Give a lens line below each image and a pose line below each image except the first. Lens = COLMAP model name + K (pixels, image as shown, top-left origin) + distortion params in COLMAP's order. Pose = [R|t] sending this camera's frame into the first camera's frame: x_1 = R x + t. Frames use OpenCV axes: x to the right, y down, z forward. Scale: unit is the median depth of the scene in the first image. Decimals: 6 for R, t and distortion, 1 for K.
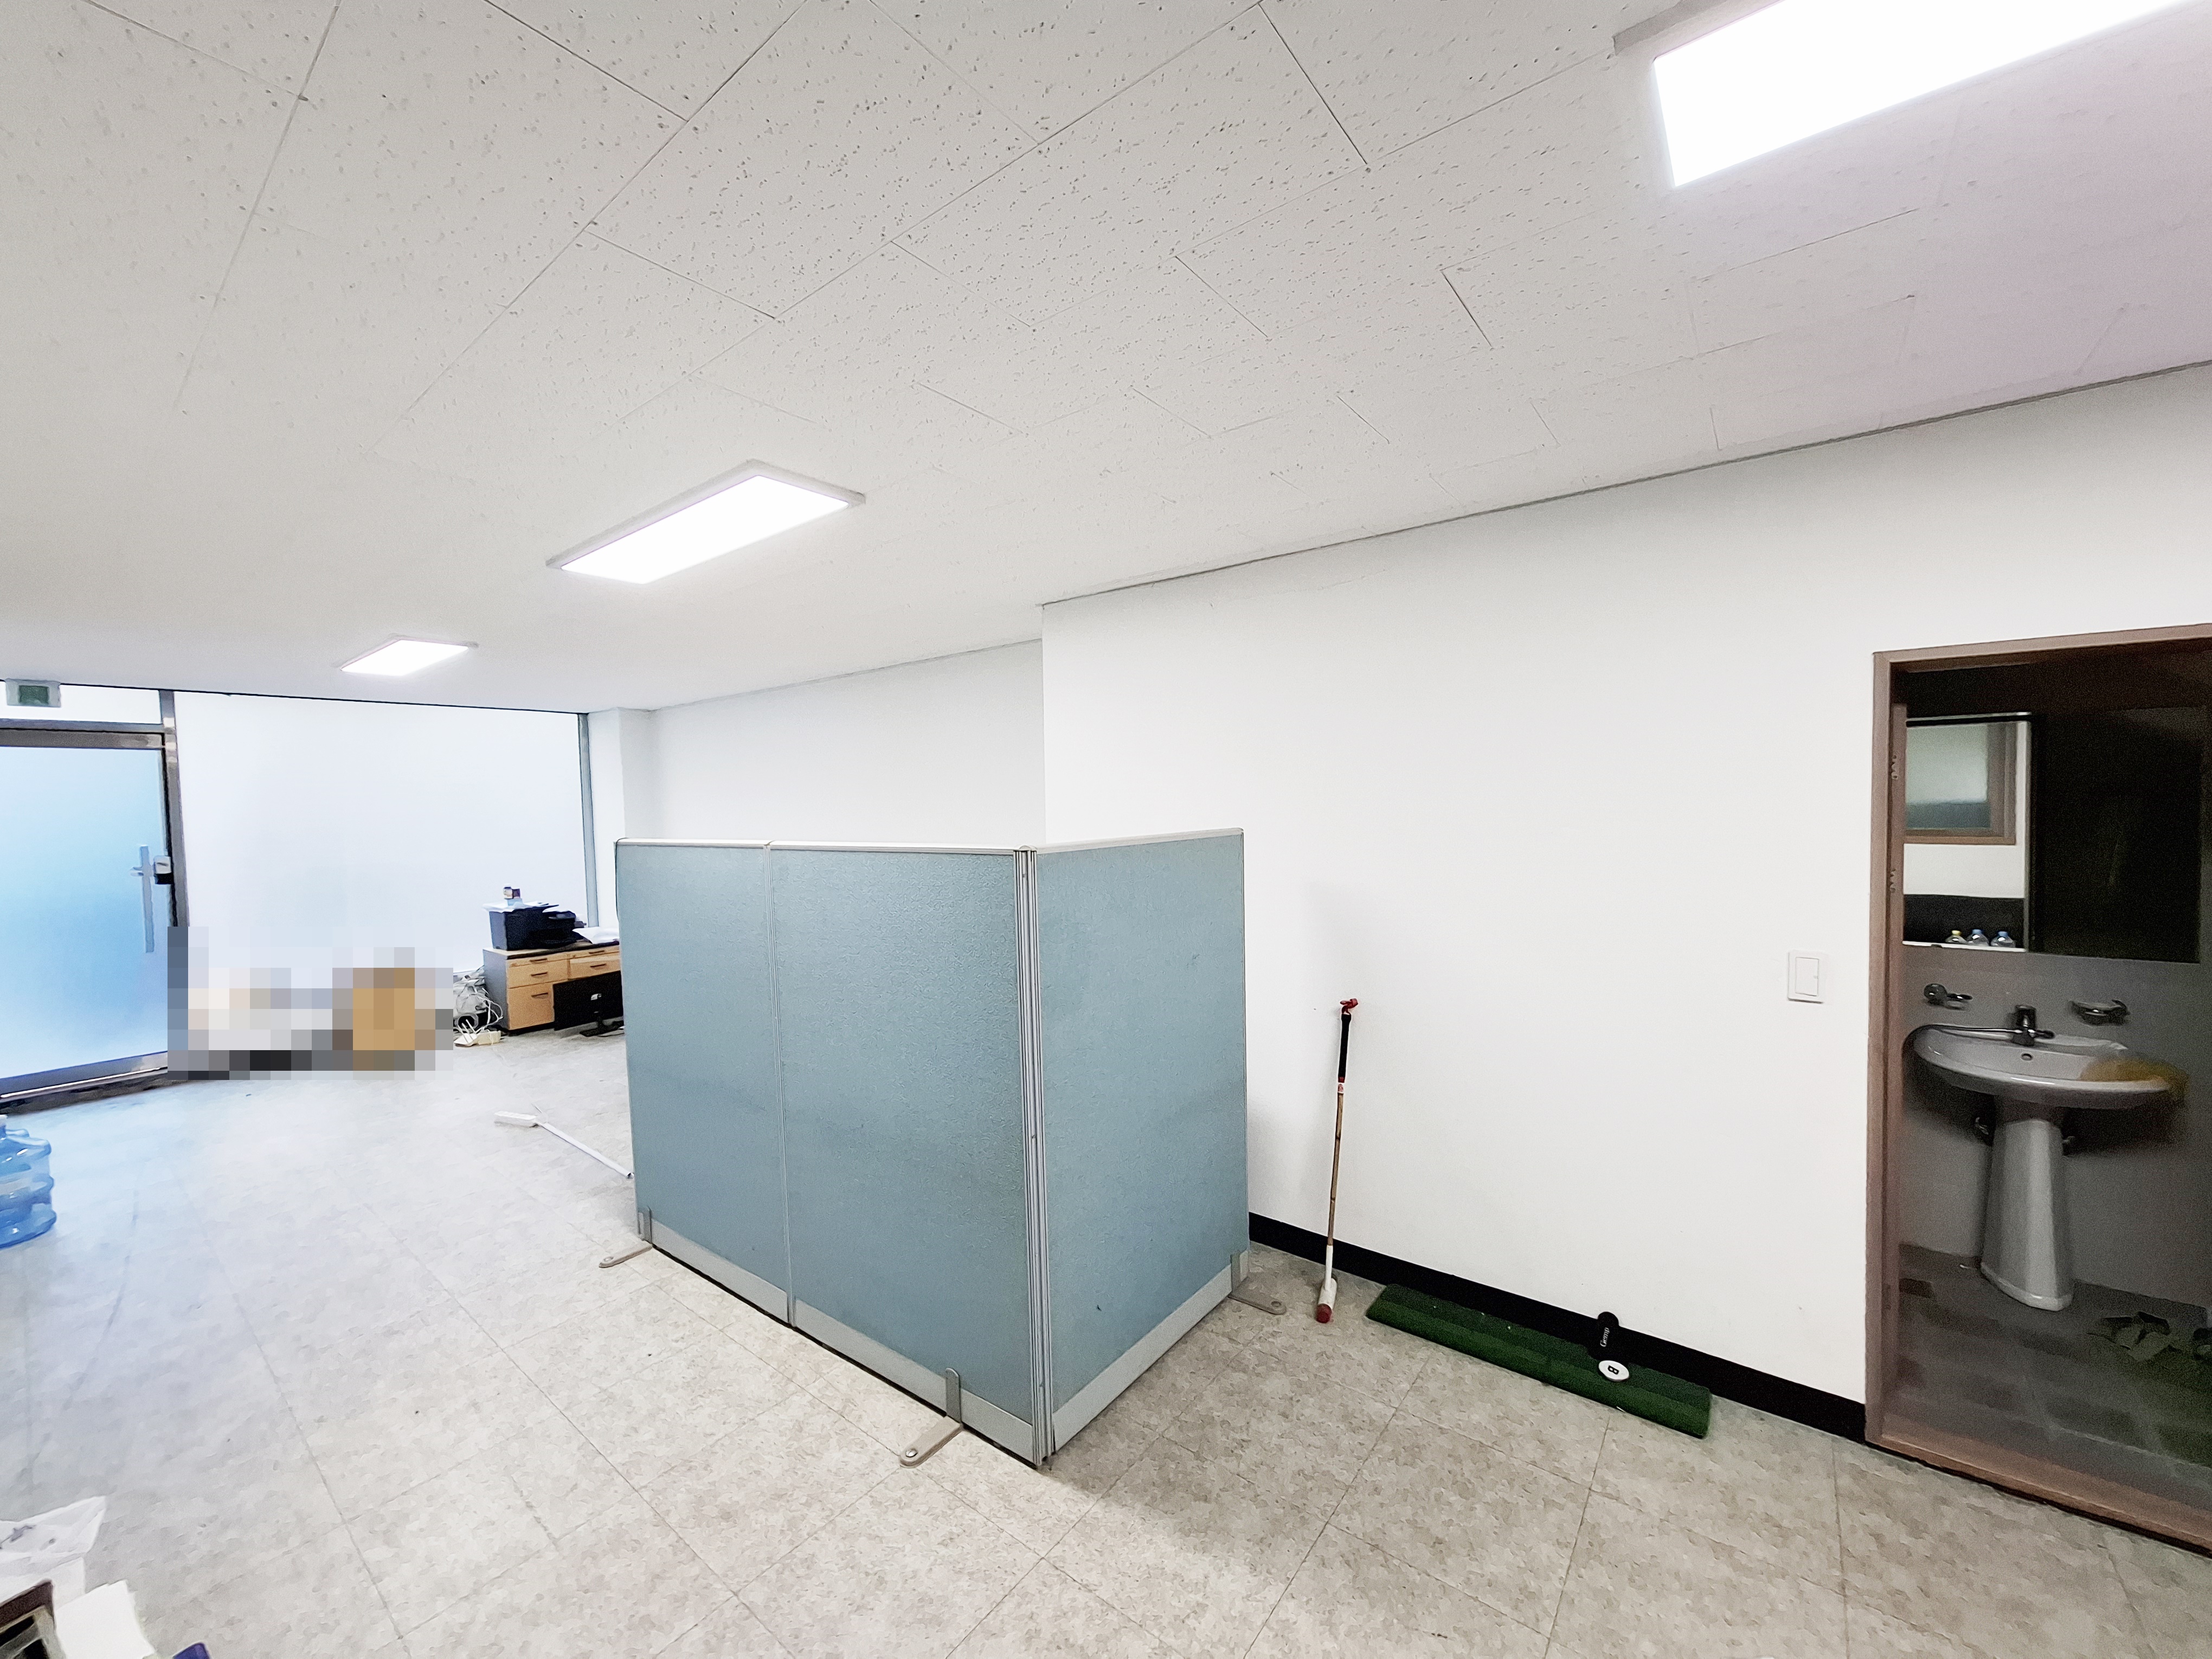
lens RADIAL K [[866.5, 0, 1104.3], [0, 866.5, 830.6], [0, 0, 1]] dist [-0.007472, -0.000167]
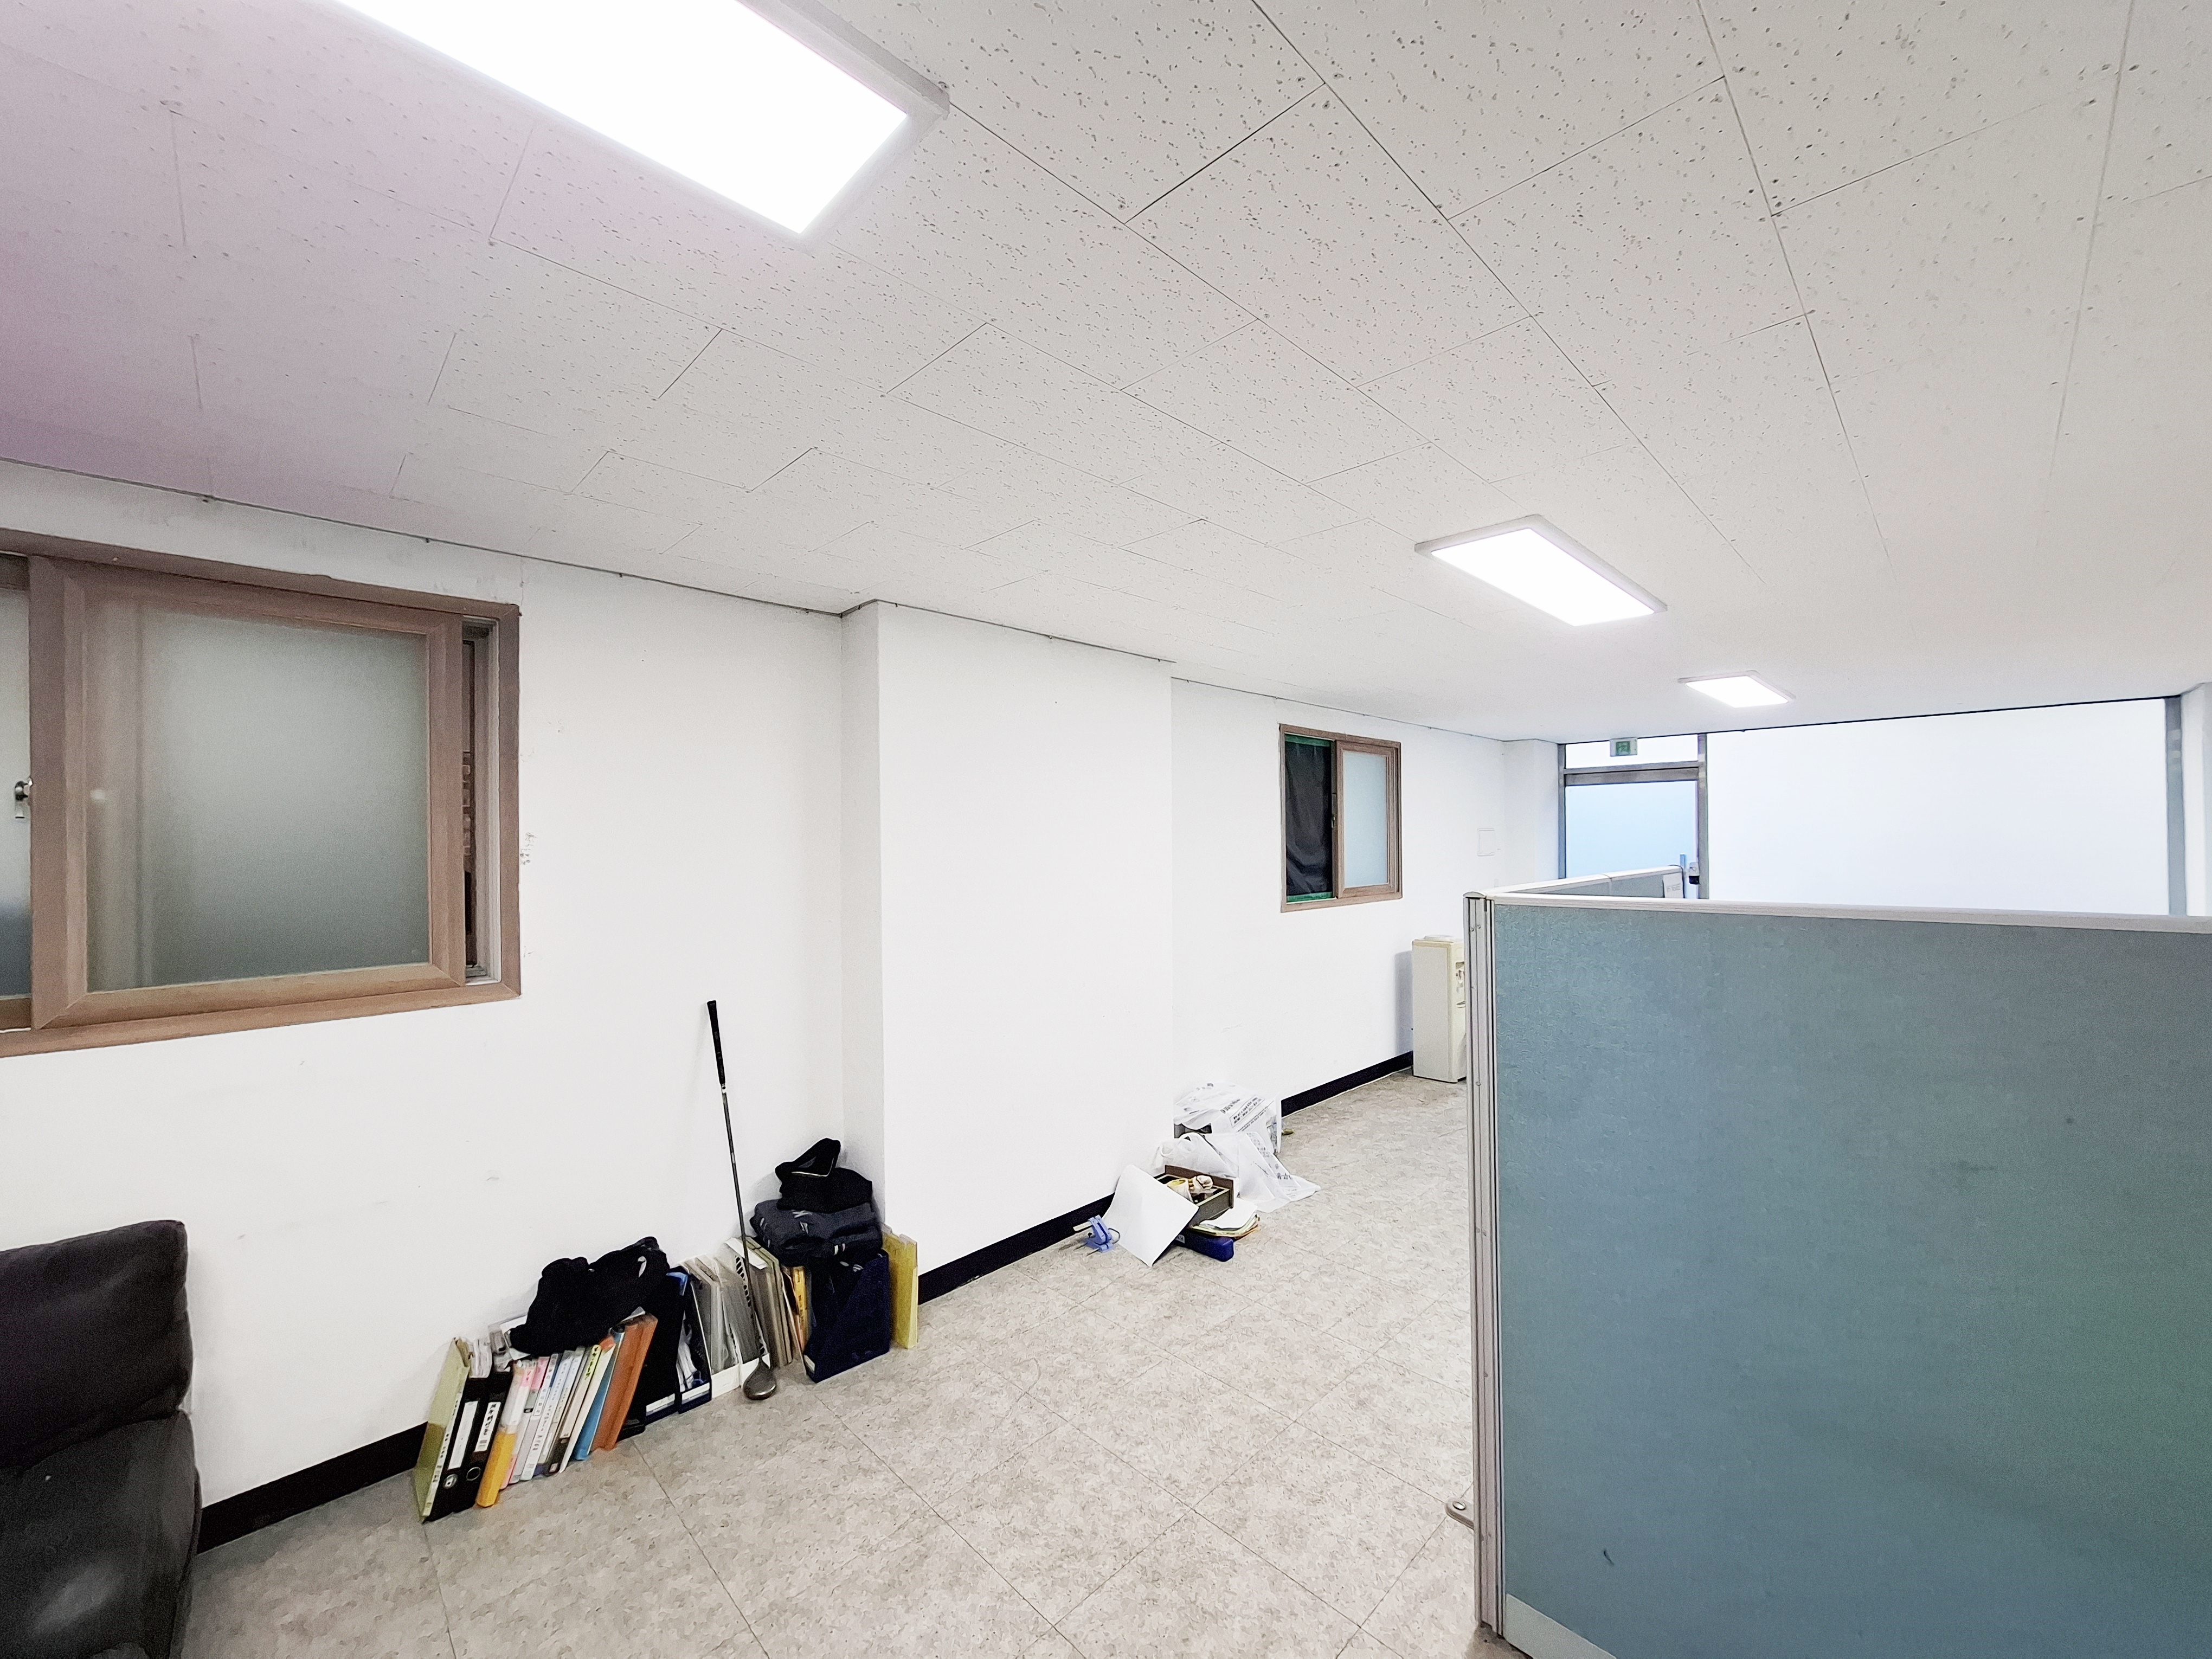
lens RADIAL K [[866.5, 0, 1099.0], [0, 866.5, 833.1], [0, 0, 1]] dist [-0.007472, -0.000167]
pose [[-0.135716, 0.018089, -0.990583, 0.766564], [-0.021187, 0.999552, 0.021155, -0.055065], [0.990521, 0.023858, -0.135272, 0.686869]]
